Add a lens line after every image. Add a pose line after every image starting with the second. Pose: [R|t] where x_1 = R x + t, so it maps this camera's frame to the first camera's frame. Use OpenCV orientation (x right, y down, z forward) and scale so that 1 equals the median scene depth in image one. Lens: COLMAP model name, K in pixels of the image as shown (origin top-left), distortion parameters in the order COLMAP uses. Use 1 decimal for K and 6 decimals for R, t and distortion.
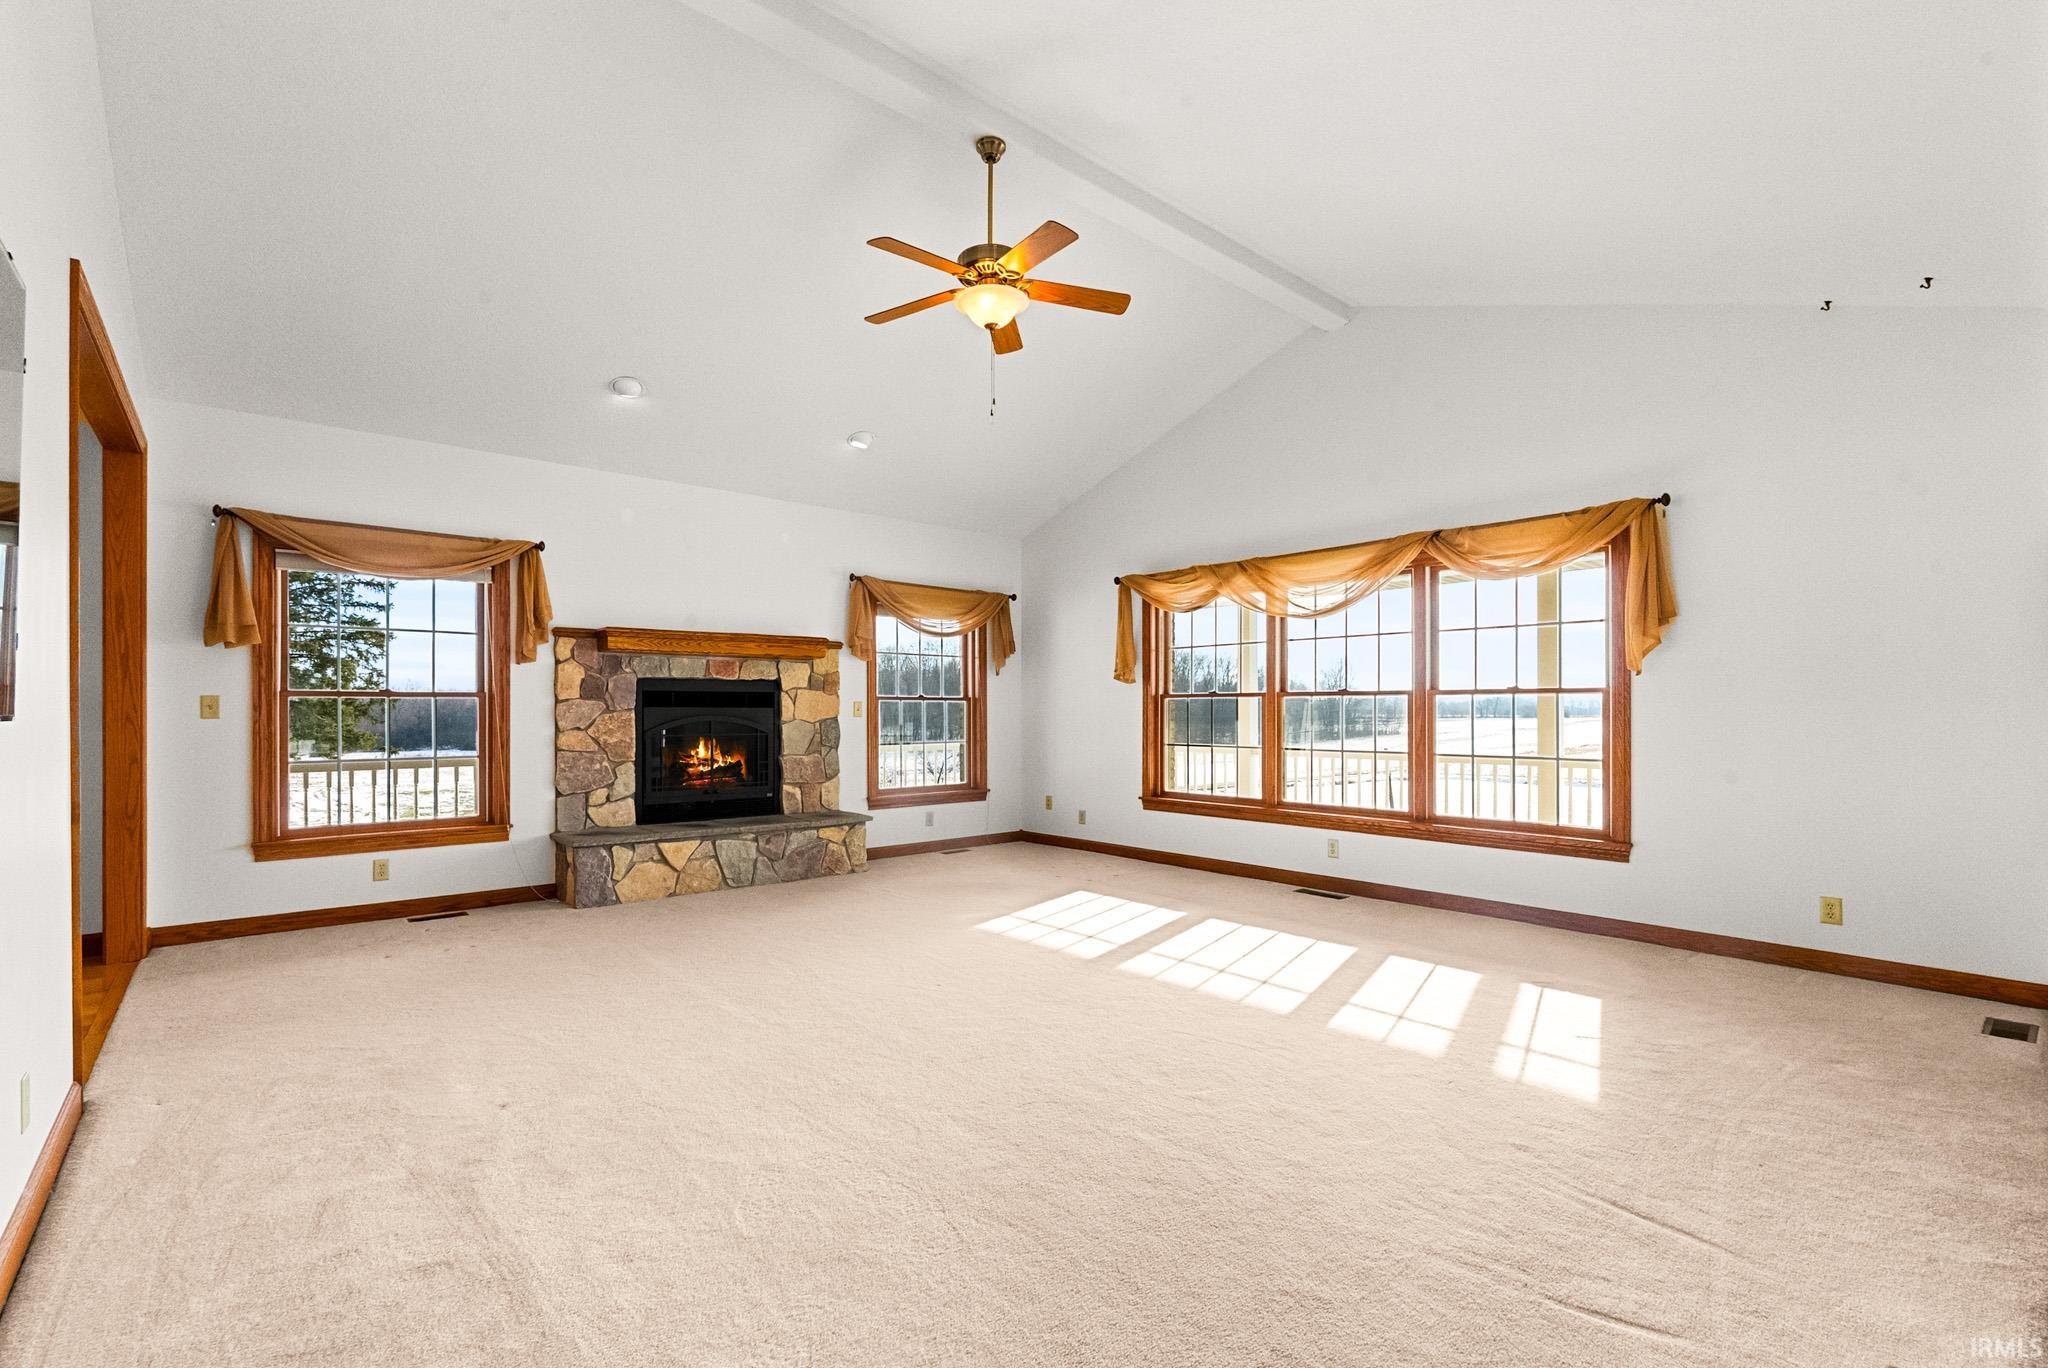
lens RADIAL K [[915.3, 0, 1024.0], [0, 915.3, 723.3], [0, 0, 1]] dist [0.000533, -0.000056]
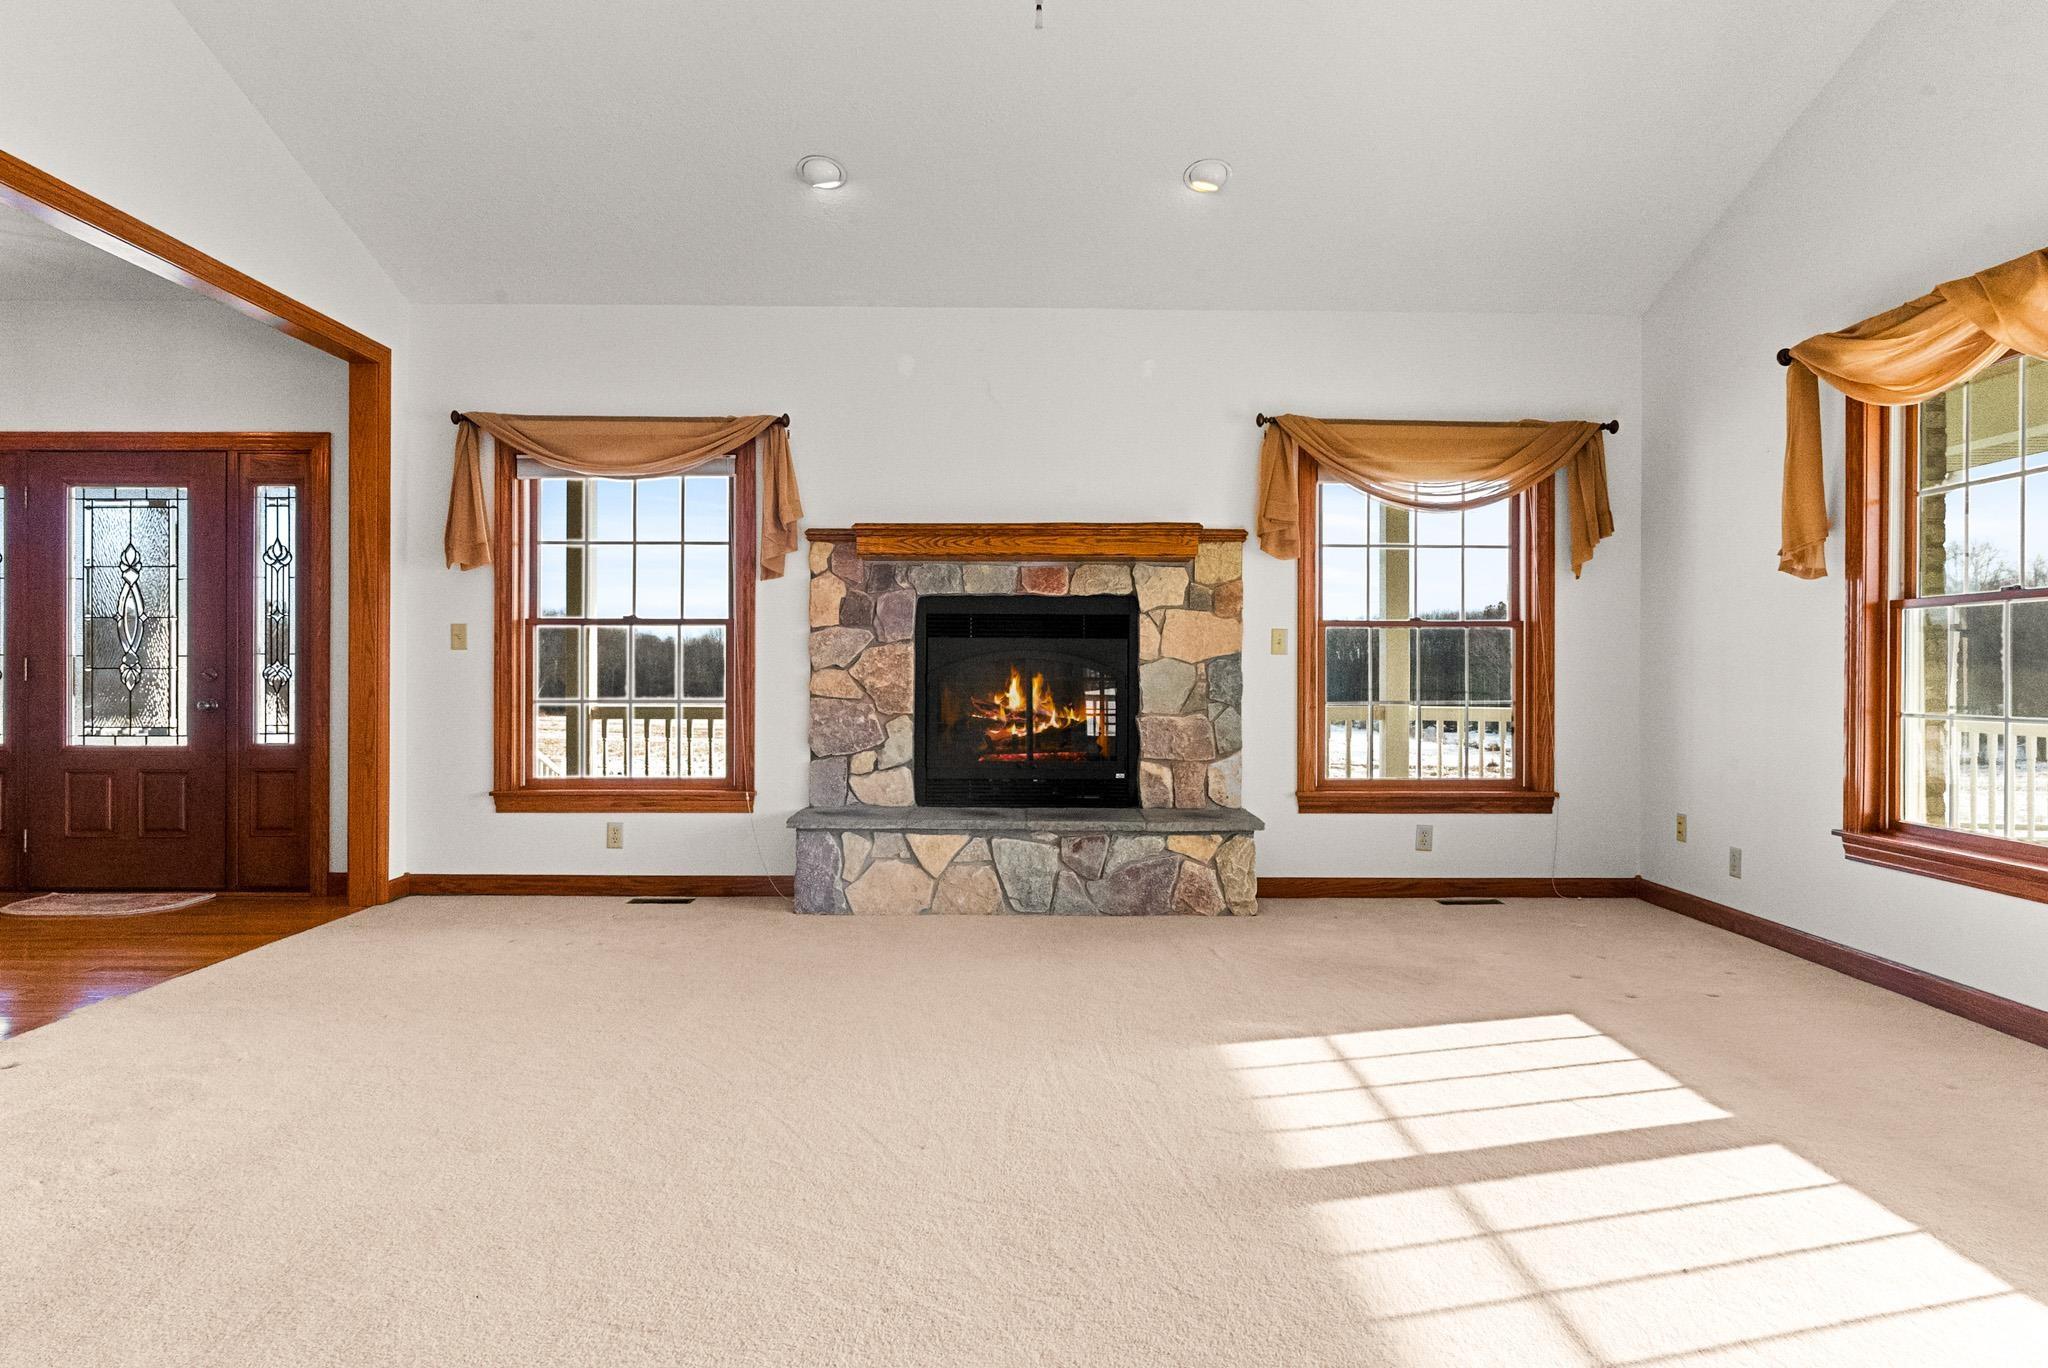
lens RADIAL K [[1256.8, 0, 1024.0], [0, 1256.8, 684.0], [0, 0, 1]] dist [-0.002407, 0.000722]
pose [[0.764780, 0.010175, -0.644211, 0.253855], [-0.012770, 0.999918, 0.000633, 0.015859], [0.644165, 0.007743, 0.764847, 0.313467]]
